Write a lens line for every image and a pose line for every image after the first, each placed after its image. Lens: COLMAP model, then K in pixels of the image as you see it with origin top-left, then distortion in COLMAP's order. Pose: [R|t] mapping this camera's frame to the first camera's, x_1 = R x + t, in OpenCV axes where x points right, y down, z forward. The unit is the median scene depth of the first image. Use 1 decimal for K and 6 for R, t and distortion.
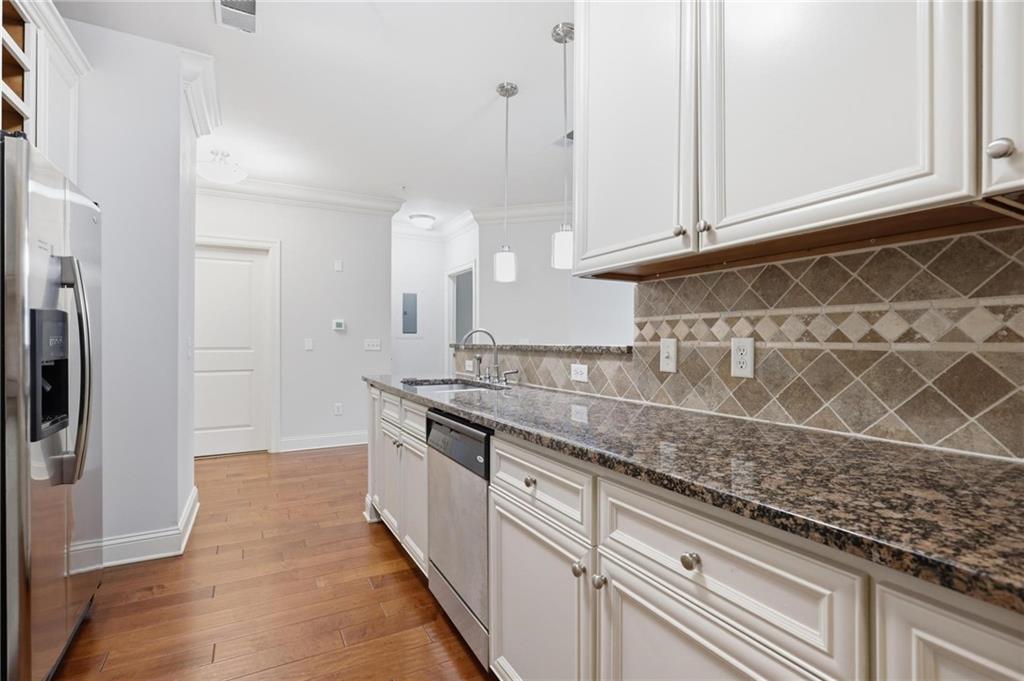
lens RADIAL K [[483.3, 0, 512.2], [0, 483.3, 341.6], [0, 0, 1]] dist [0.001784, -0.001181]
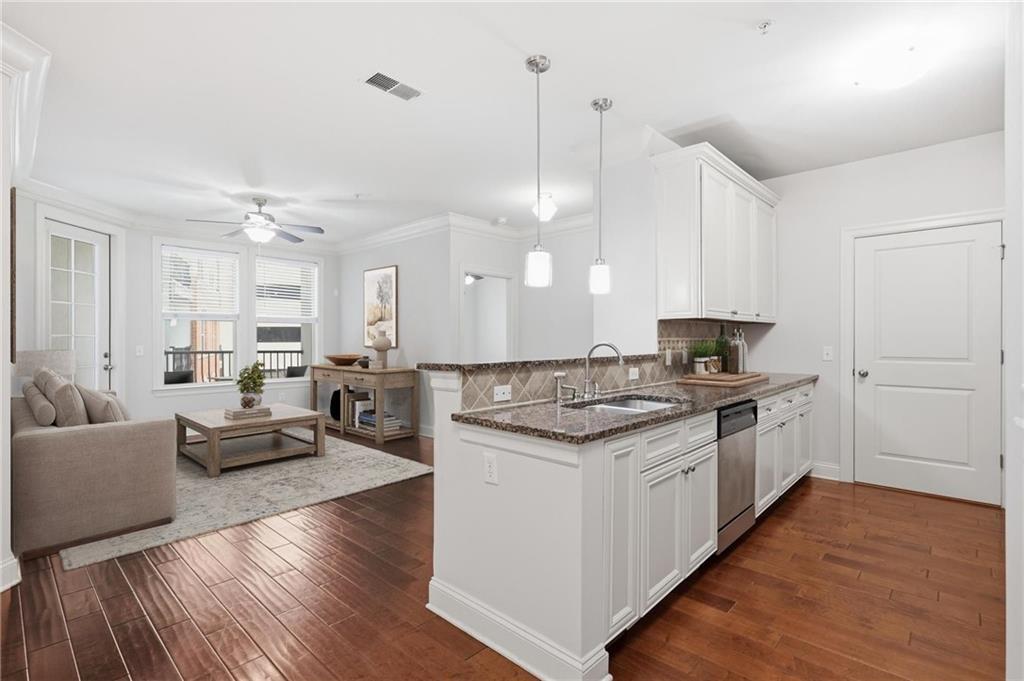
lens RADIAL K [[483.3, 0, 514.0], [0, 483.3, 339.0], [0, 0, 1]] dist [0.001784, -0.001181]
pose [[-0.329377, -0.000938, 0.944198, -1.250913], [-0.000714, 0.999999, 0.000744, -0.045396], [-0.944198, -0.000429, -0.329378, 2.043412]]
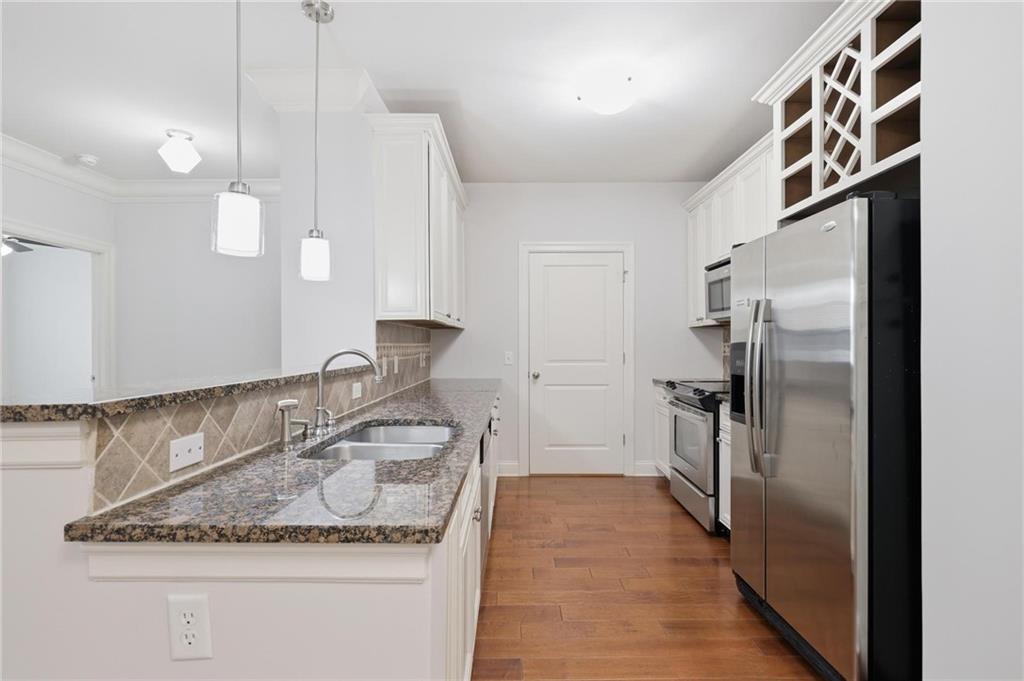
lens RADIAL K [[483.3, 0, 515.6], [0, 483.3, 343.6], [0, 0, 1]] dist [0.001784, -0.001181]
pose [[-0.882921, 0.002381, 0.469516, -0.777157], [0.001537, 0.999996, -0.002181, -0.043278], [-0.469519, -0.001204, -0.882922, 2.019328]]
